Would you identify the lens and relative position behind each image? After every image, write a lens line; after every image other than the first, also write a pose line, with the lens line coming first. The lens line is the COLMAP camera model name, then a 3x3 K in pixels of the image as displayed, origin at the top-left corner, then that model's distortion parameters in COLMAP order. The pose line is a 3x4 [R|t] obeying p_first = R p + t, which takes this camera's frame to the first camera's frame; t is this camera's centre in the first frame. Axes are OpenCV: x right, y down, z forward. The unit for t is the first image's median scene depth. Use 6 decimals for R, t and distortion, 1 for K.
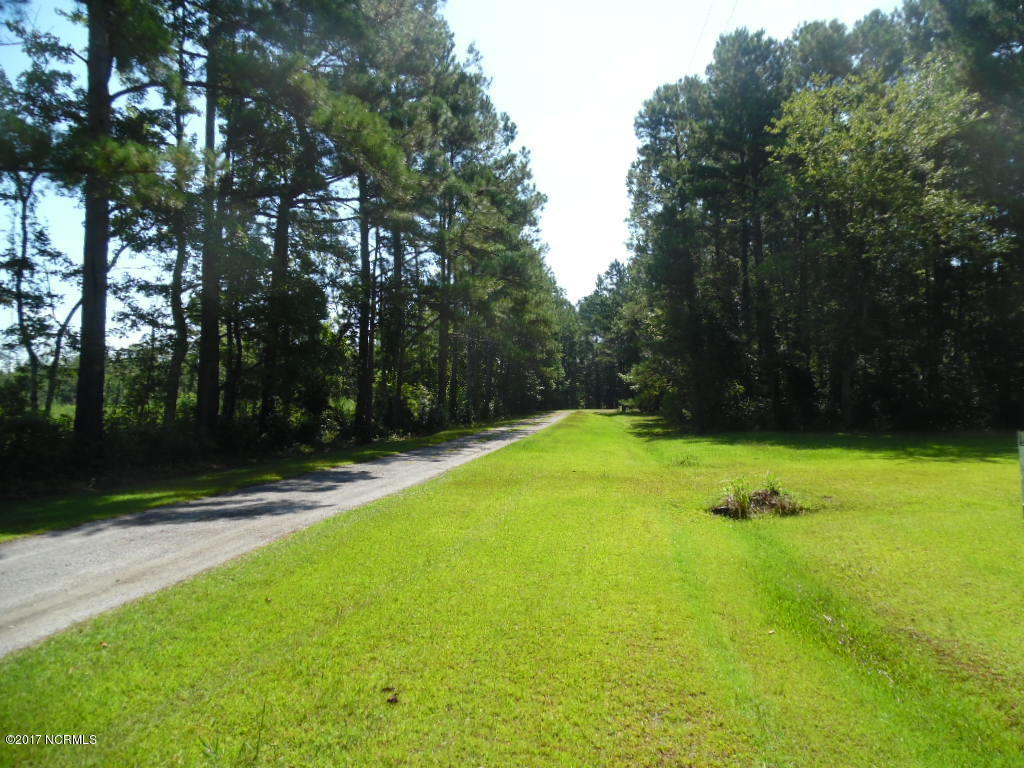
lens RADIAL K [[723.1, 0, 516.5], [0, 723.1, 383.6], [0, 0, 1]] dist [-0.015709, 0.005702]
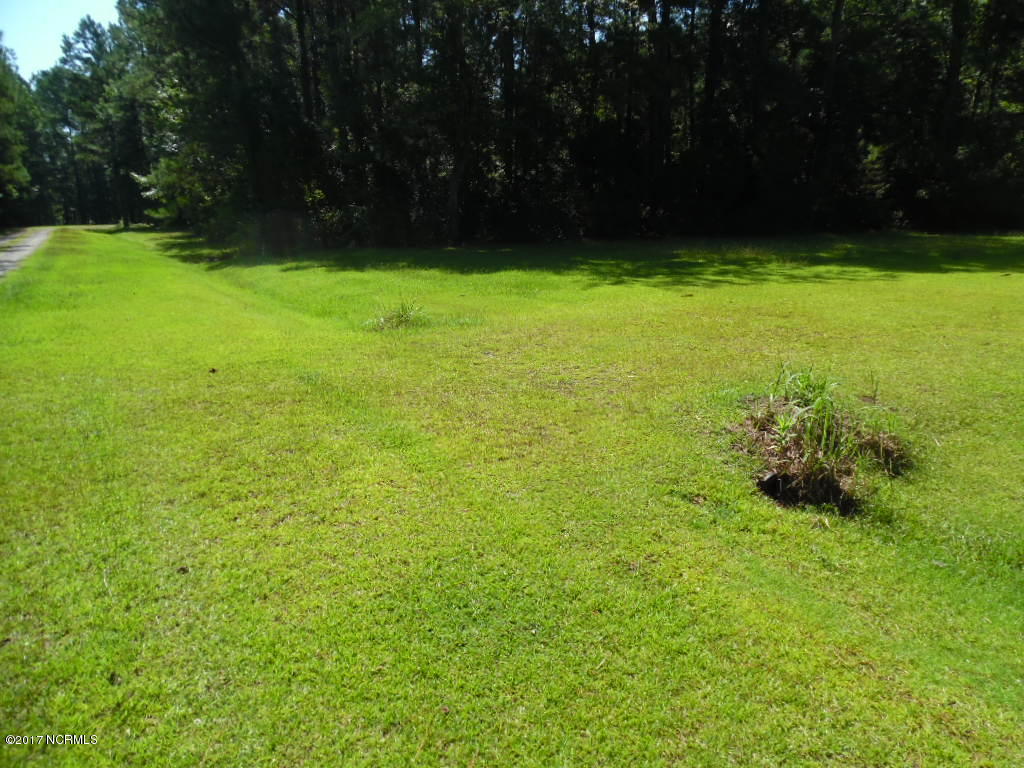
lens RADIAL K [[723.1, 0, 516.5], [0, 723.1, 383.6], [0, 0, 1]] dist [-0.015709, 0.005702]
pose [[0.791316, -0.148063, 0.593208, -0.006112], [-0.006817, 0.968037, 0.250713, 0.003951], [-0.611369, -0.202437, 0.765014, 0.102215]]
